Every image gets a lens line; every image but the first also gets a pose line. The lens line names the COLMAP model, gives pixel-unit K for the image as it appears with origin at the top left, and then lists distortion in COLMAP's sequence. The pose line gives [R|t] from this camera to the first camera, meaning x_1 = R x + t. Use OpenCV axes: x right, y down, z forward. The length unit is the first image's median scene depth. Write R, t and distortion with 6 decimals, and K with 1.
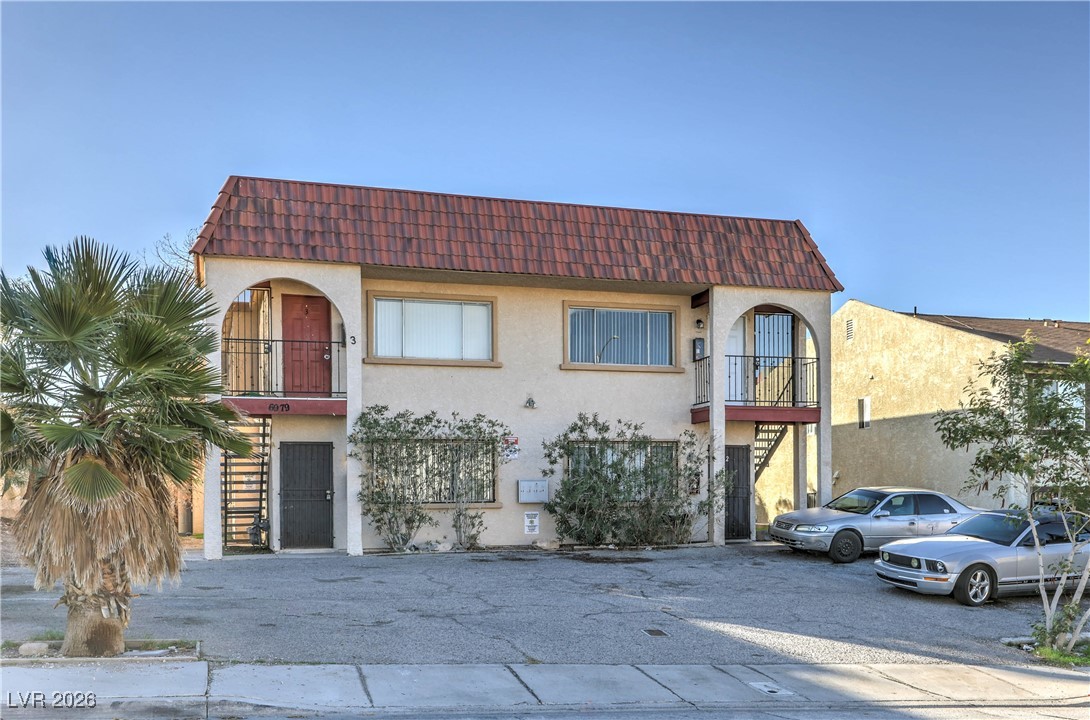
lens RADIAL K [[1038.8, 0, 545.1], [0, 1038.8, 514.0], [0, 0, 1]] dist [0.007427, 0.001332]
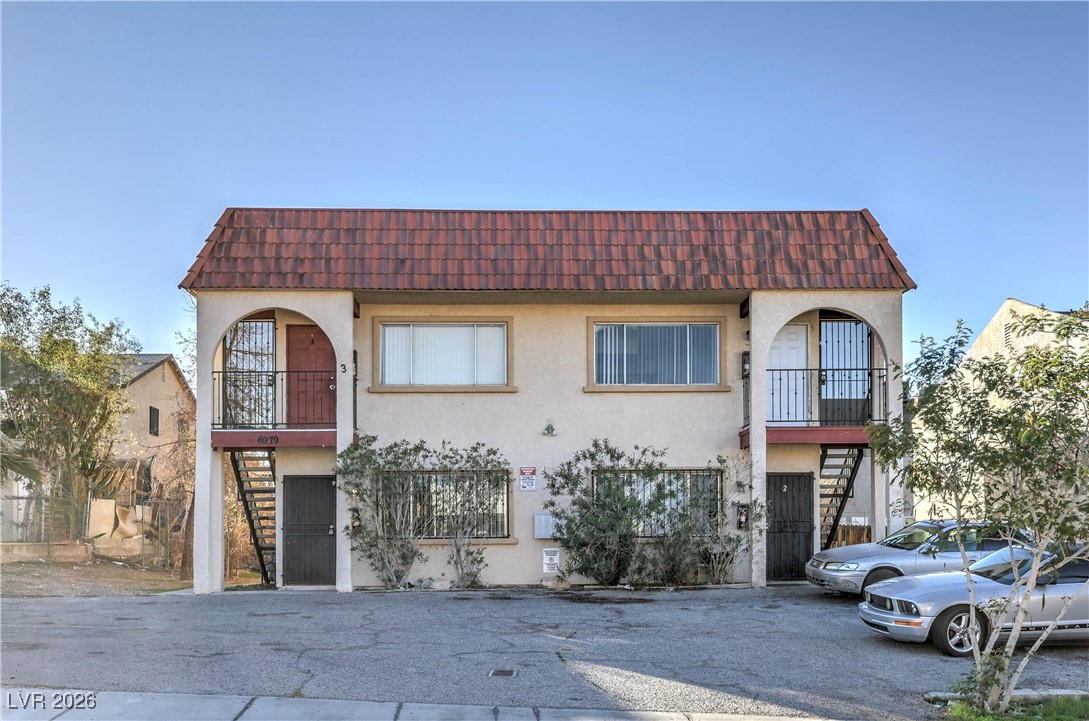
lens RADIAL K [[1143.6, 0, 545.0], [0, 1143.6, 538.5], [0, 0, 1]] dist [0.012556, 0.014823]
pose [[0.966591, -0.001854, -0.256317, 0.248349], [-0.004089, 0.999735, -0.022652, 0.012438], [0.256291, 0.022943, 0.966327, 0.026150]]
